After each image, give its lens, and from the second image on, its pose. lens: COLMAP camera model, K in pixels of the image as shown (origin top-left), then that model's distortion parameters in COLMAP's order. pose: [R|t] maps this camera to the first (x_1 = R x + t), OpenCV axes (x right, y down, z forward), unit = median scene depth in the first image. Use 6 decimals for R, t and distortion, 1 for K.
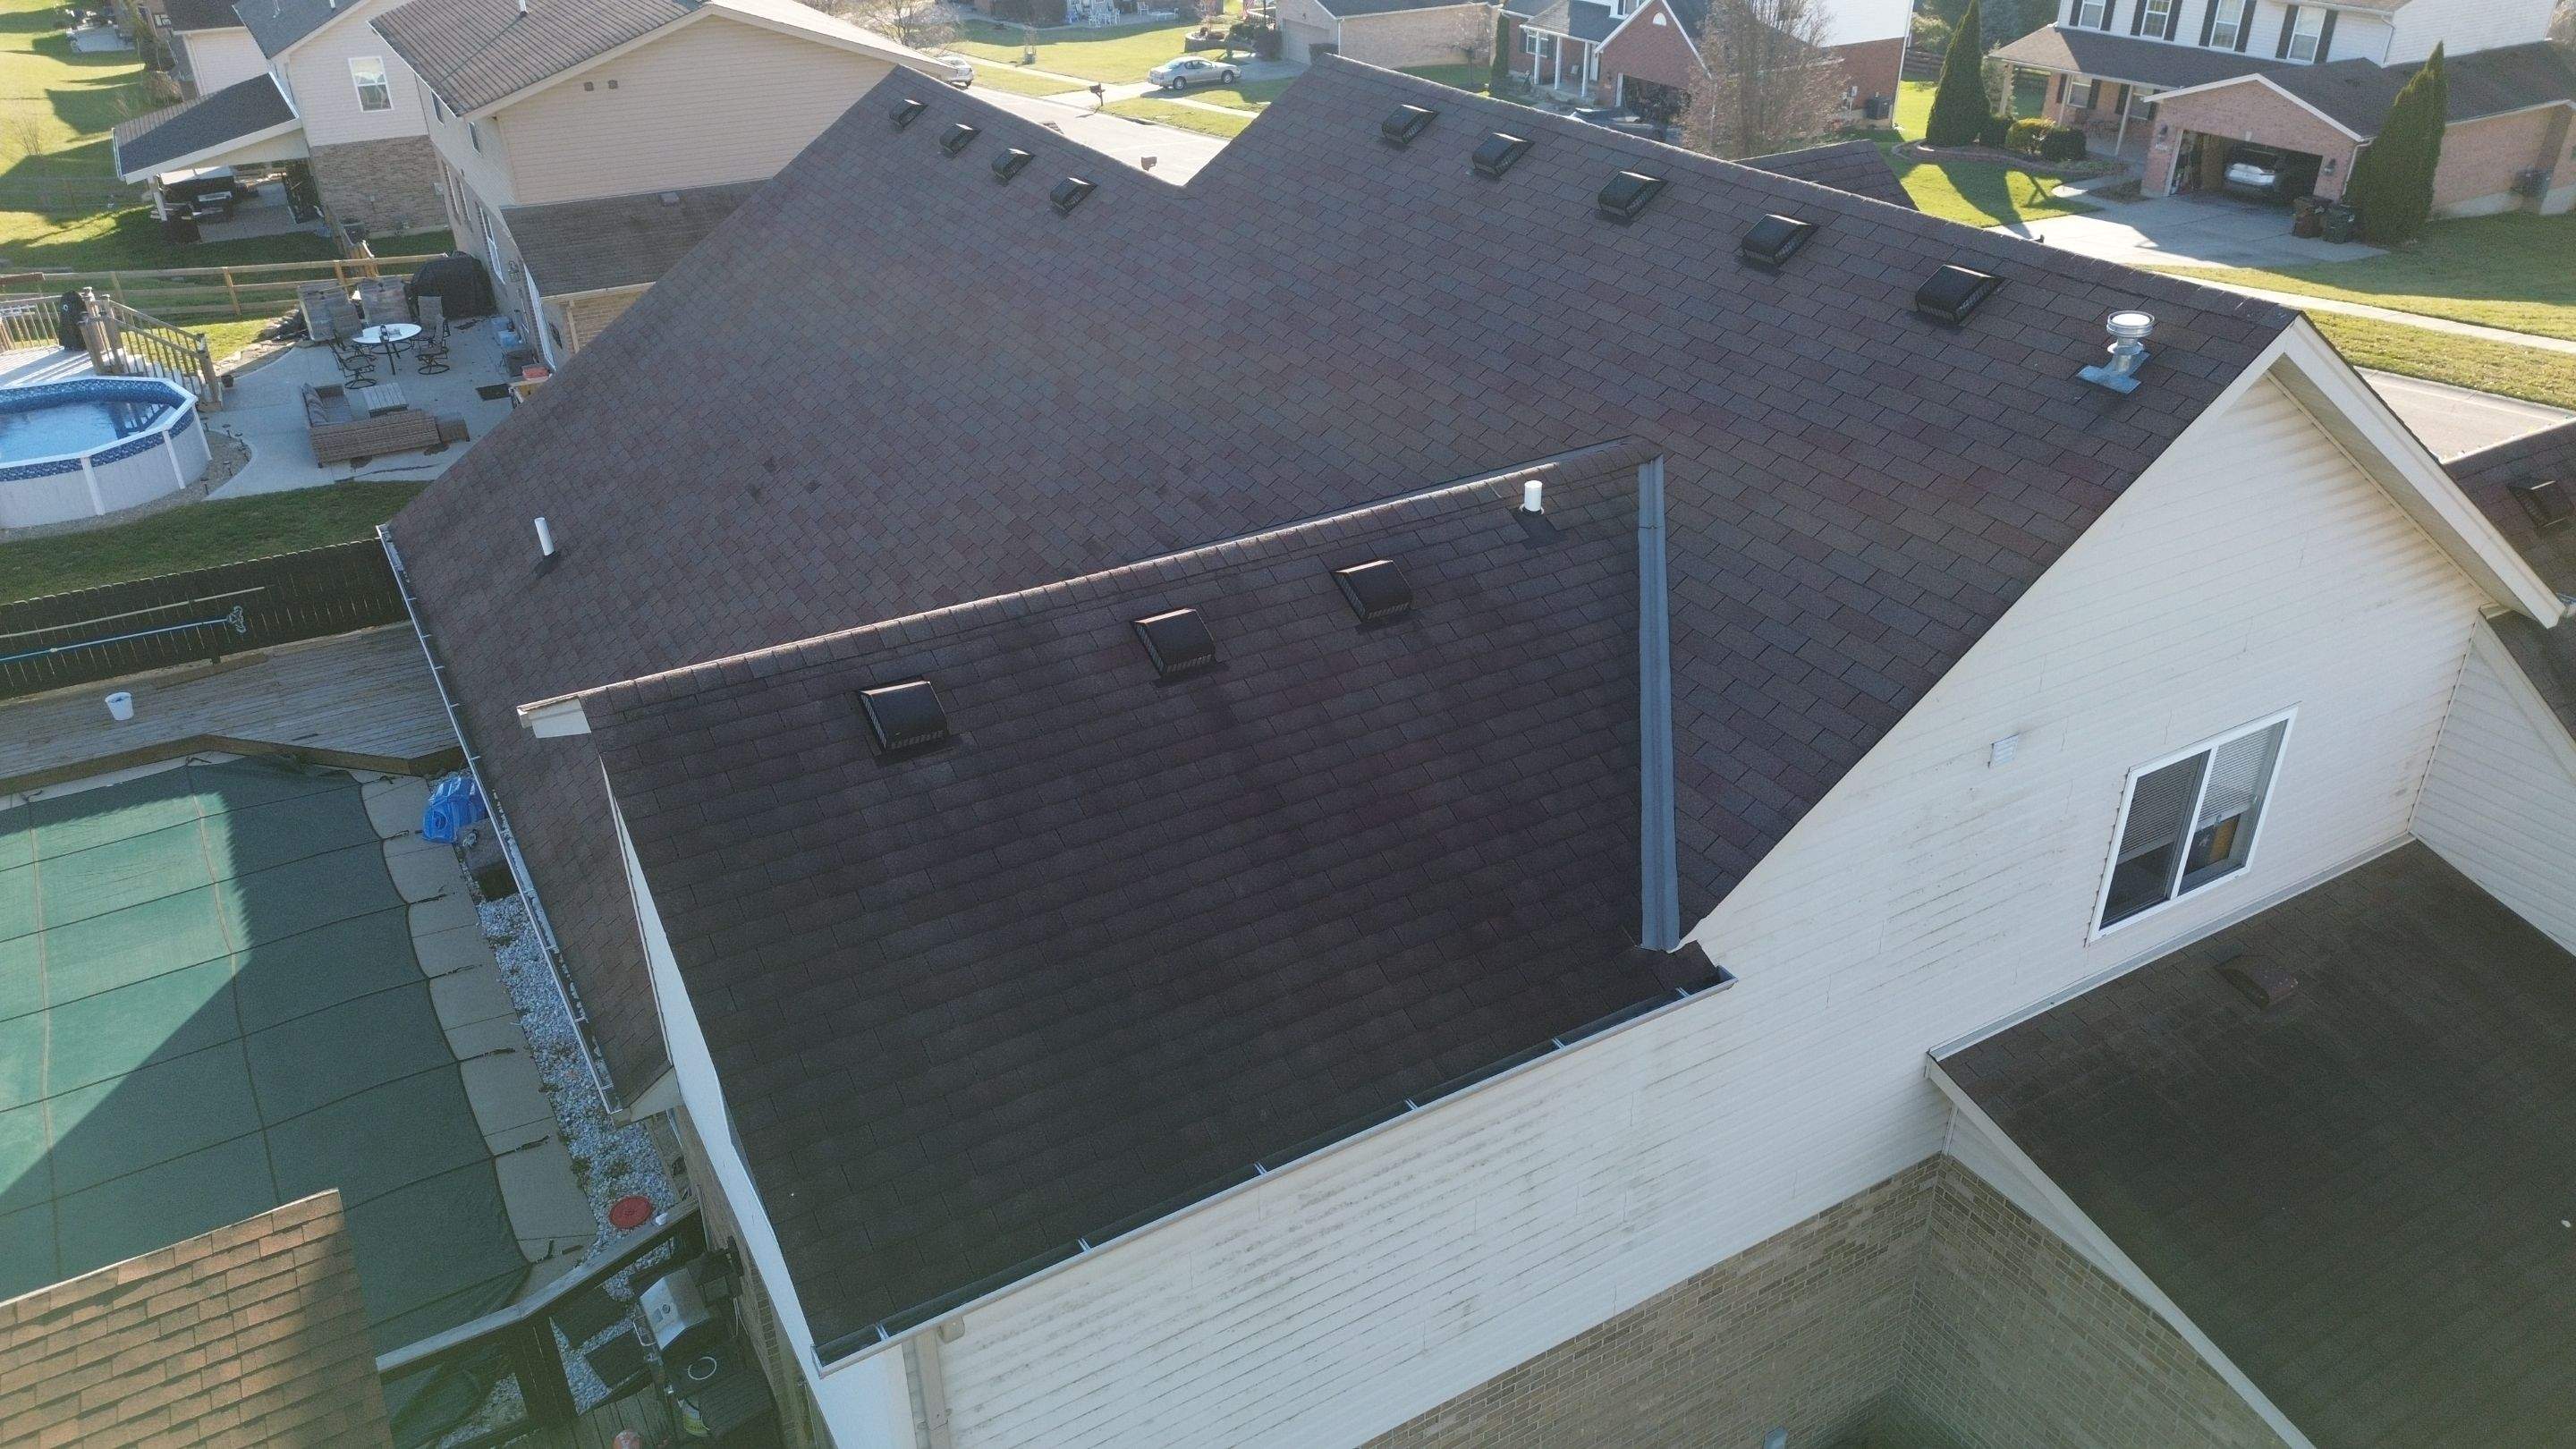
lens RADIAL K [[1805.1, 0, 1299.1], [0, 1805.1, 725.0], [0, 0, 1]] dist [0.078669, -0.078364]
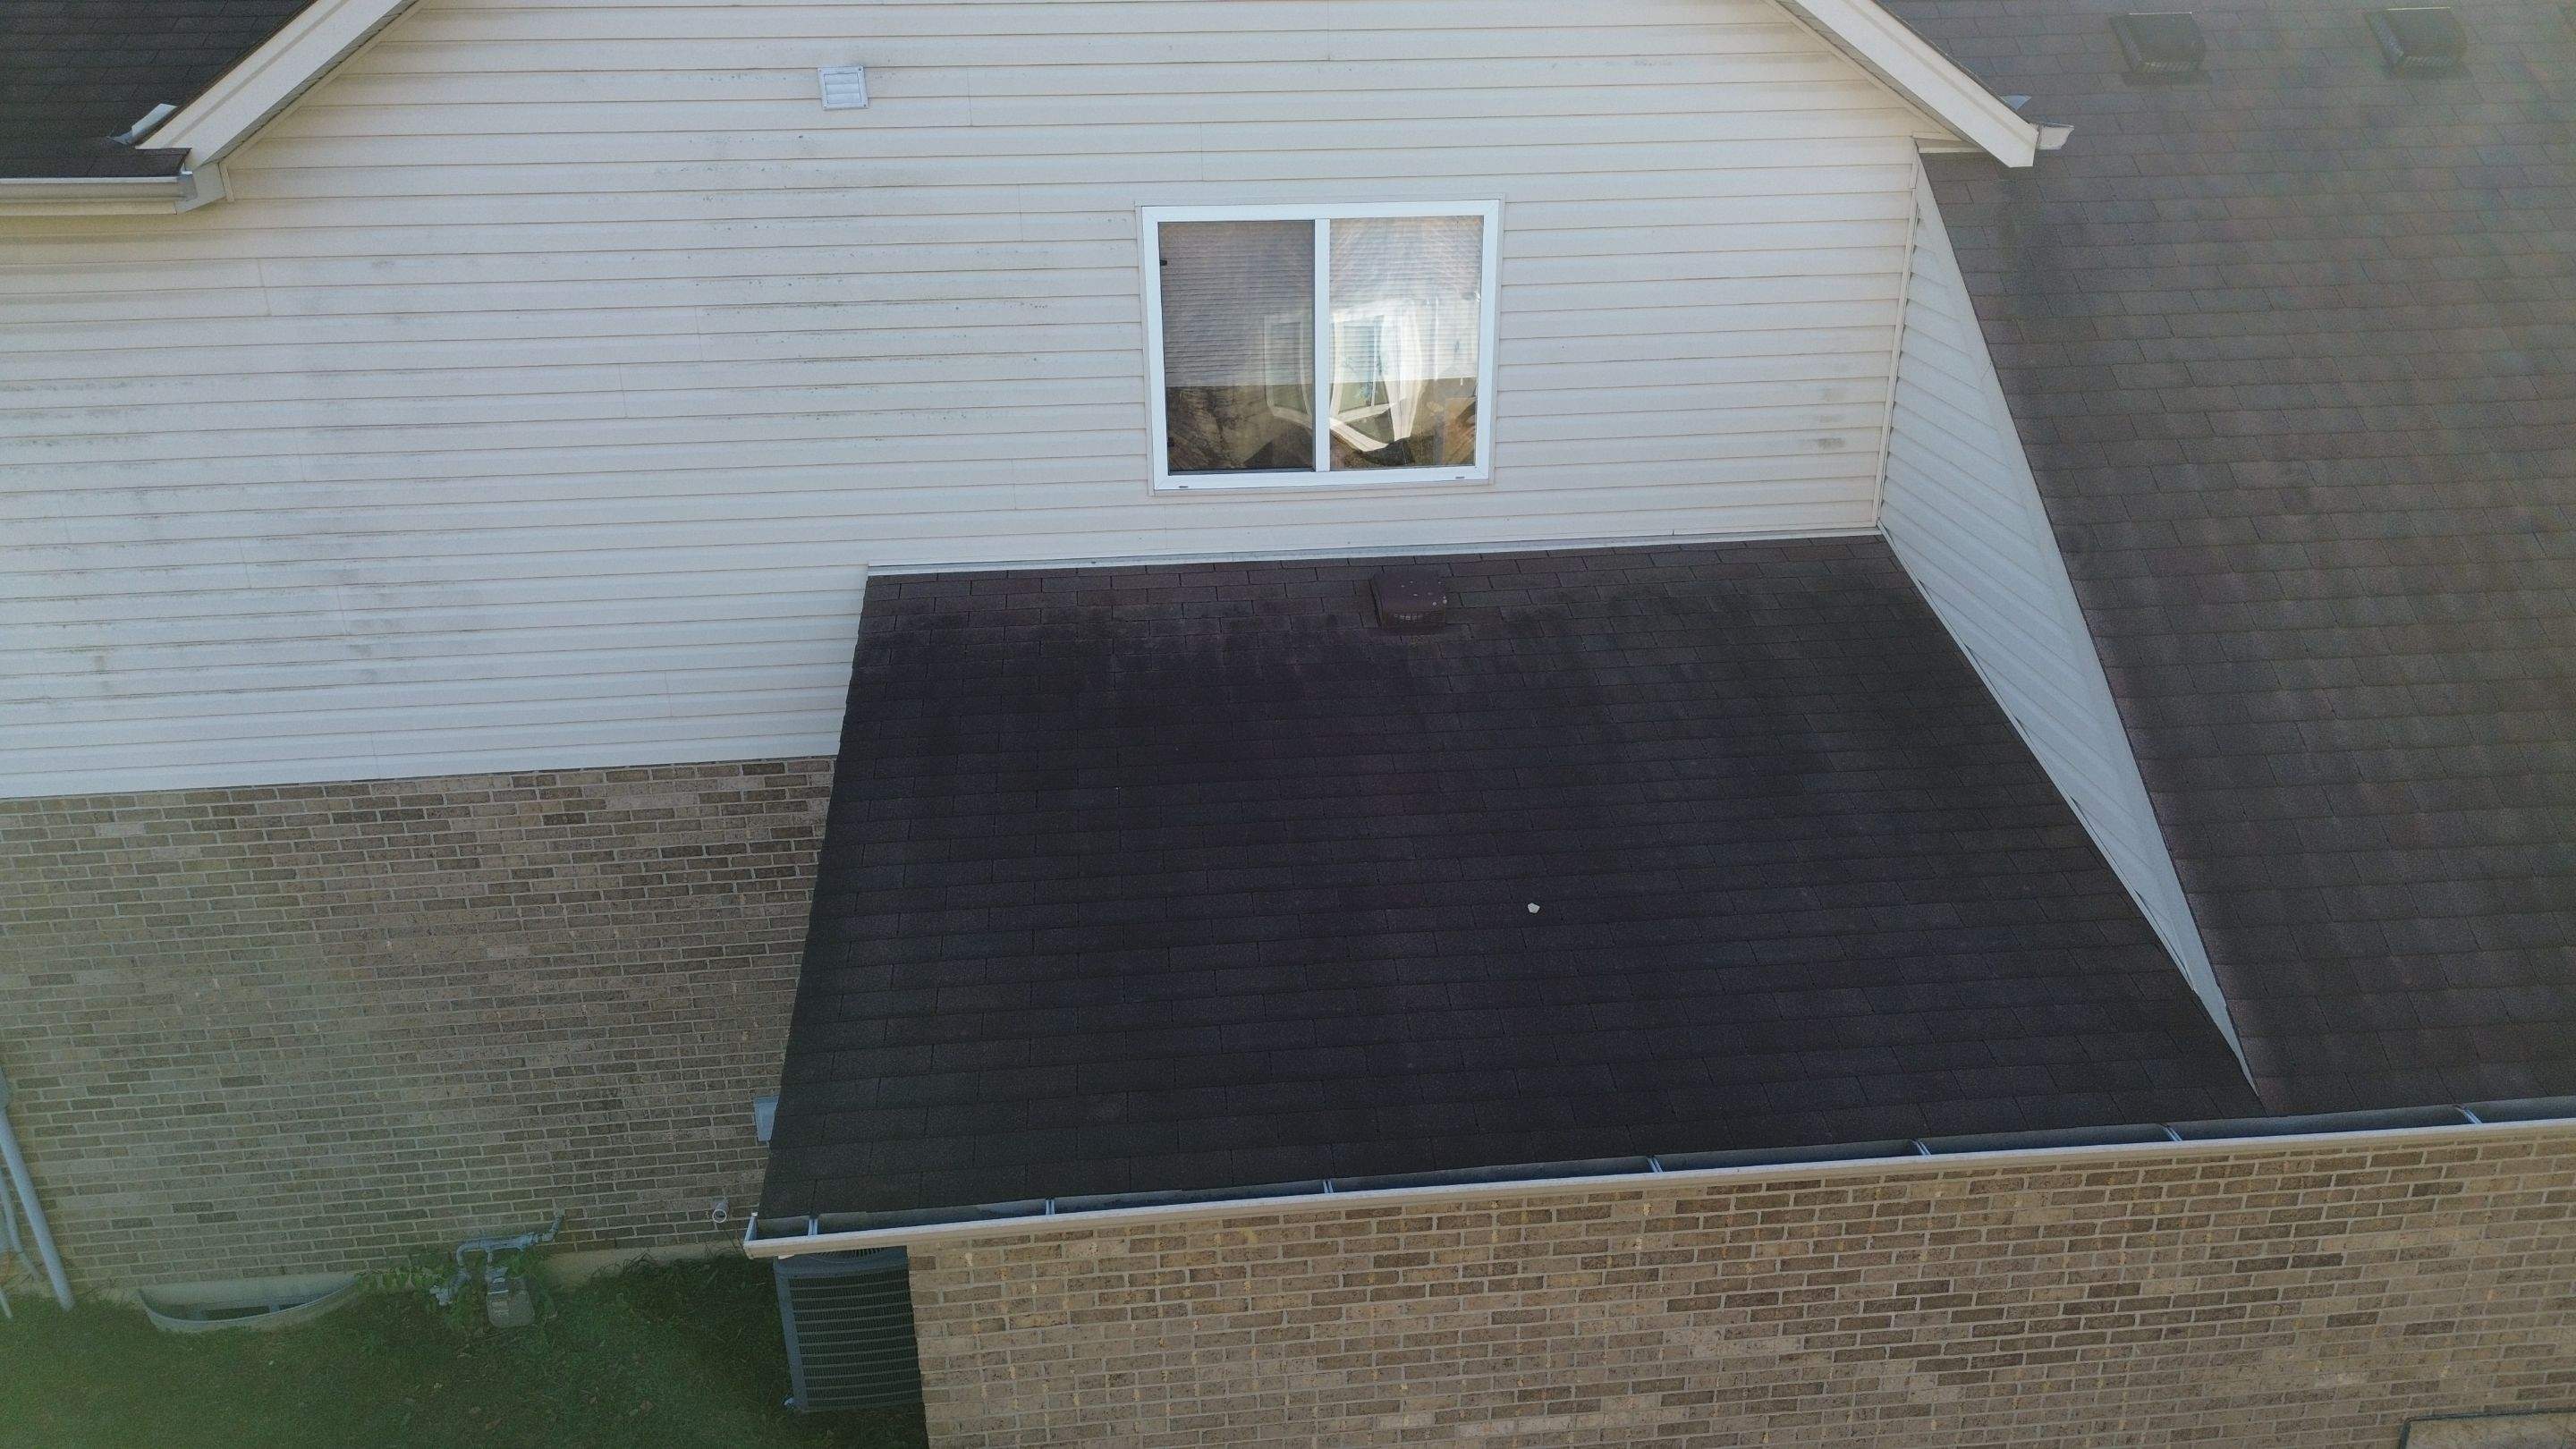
lens RADIAL K [[1805.1, 0, 1299.1], [0, 1805.1, 725.0], [0, 0, 1]] dist [0.078669, -0.078364]
pose [[0.906722, 0.164273, -0.388420, 0.734160], [-0.202850, 0.977359, -0.060180, 0.228252], [0.369740, 0.133358, 0.919515, 0.339006]]
